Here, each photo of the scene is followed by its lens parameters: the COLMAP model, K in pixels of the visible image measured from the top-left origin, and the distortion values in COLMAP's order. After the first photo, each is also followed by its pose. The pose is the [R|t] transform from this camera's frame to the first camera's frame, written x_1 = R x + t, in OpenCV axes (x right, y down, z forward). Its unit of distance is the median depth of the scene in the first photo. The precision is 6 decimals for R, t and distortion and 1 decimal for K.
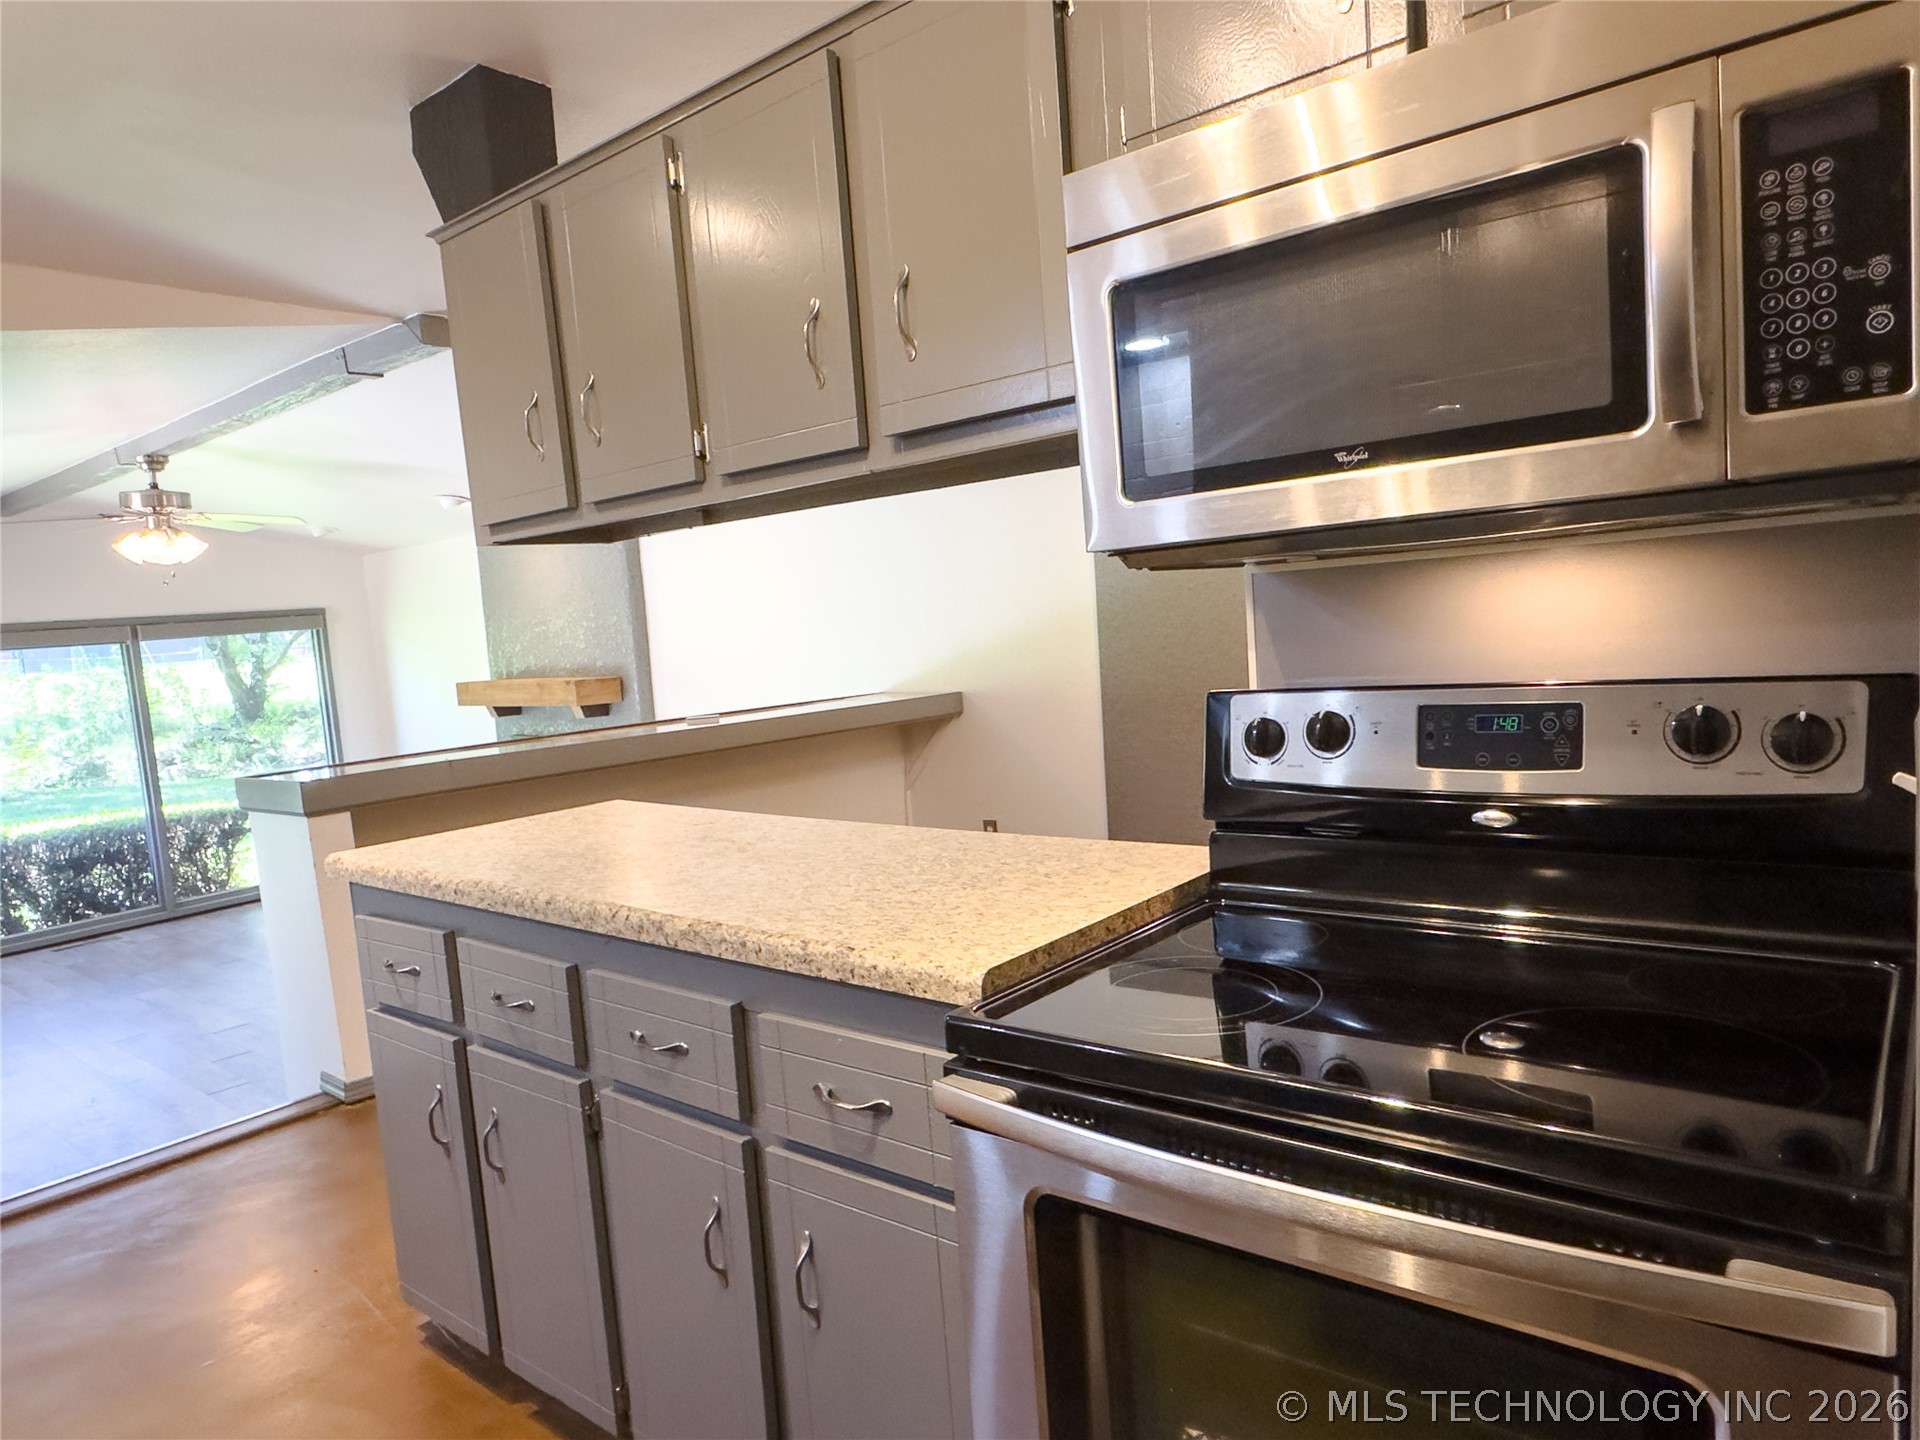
lens RADIAL K [[1201.7, 0, 960.0], [0, 1201.7, 720.0], [0, 0, 1]] dist [0.000675, -0.024491]
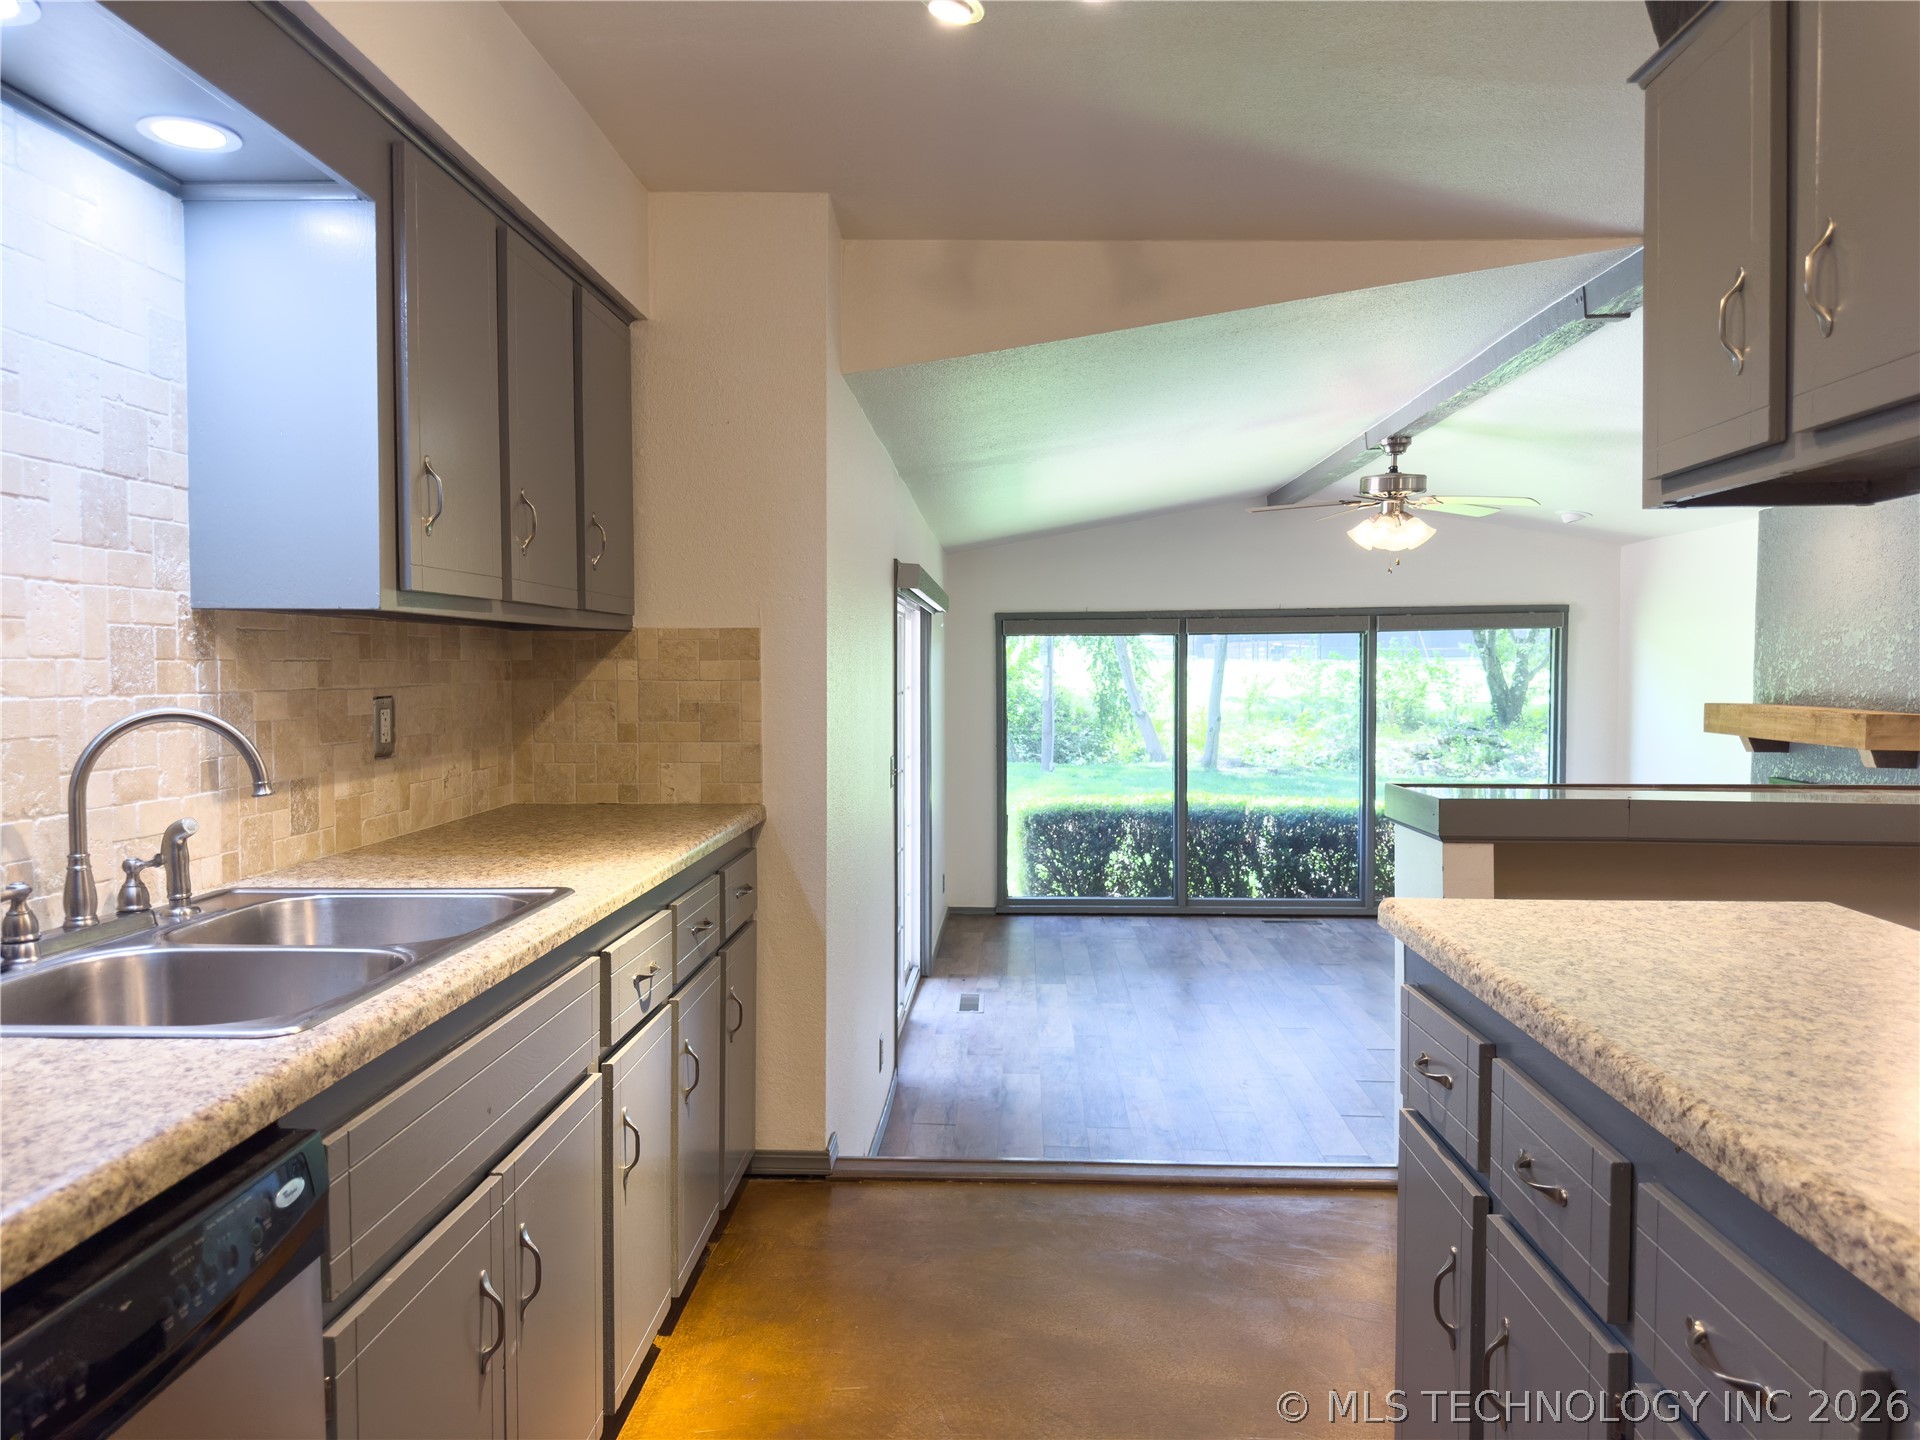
lens RADIAL K [[1346.6, 0, 993.2], [0, 1346.6, 716.3], [0, 0, 1]] dist [0.073605, -0.093535]
pose [[0.614360, 0.100688, -0.782575, 0.001313], [-0.113494, 0.992787, 0.038637, -0.003669], [0.780820, 0.065080, 0.621357, 0.070446]]
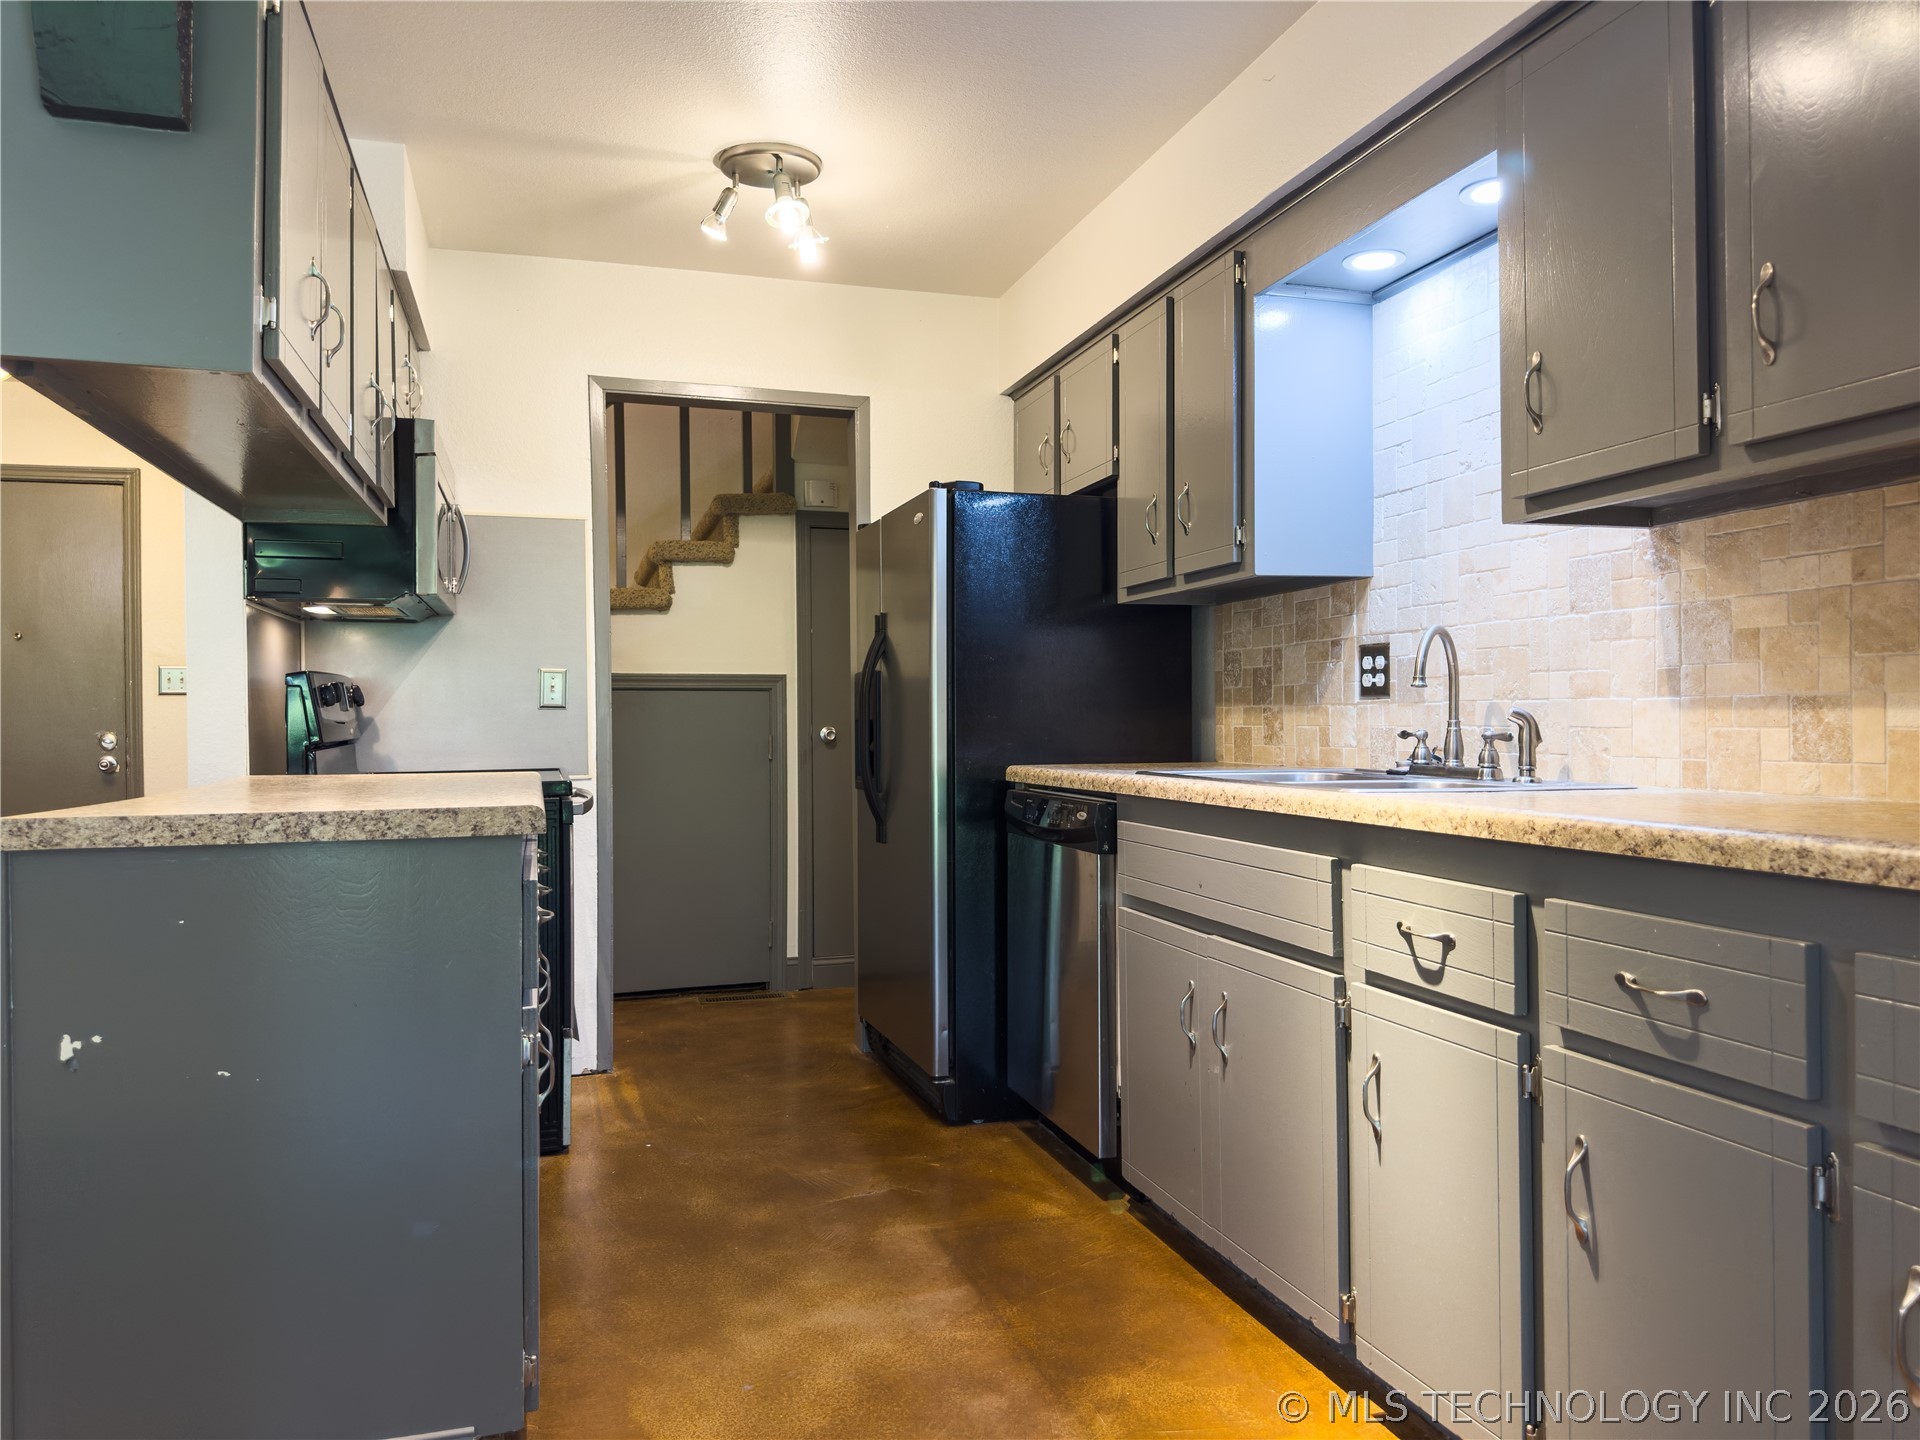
lens RADIAL K [[1339.3, 0, 941.6], [0, 1339.3, 725.1], [0, 0, 1]] dist [0.100087, -0.139352]
pose [[-0.820917, 0.072028, 0.566487, -0.370534], [0.112625, 0.992950, 0.036958, 0.018991], [-0.559831, 0.094140, -0.823242, 0.473796]]
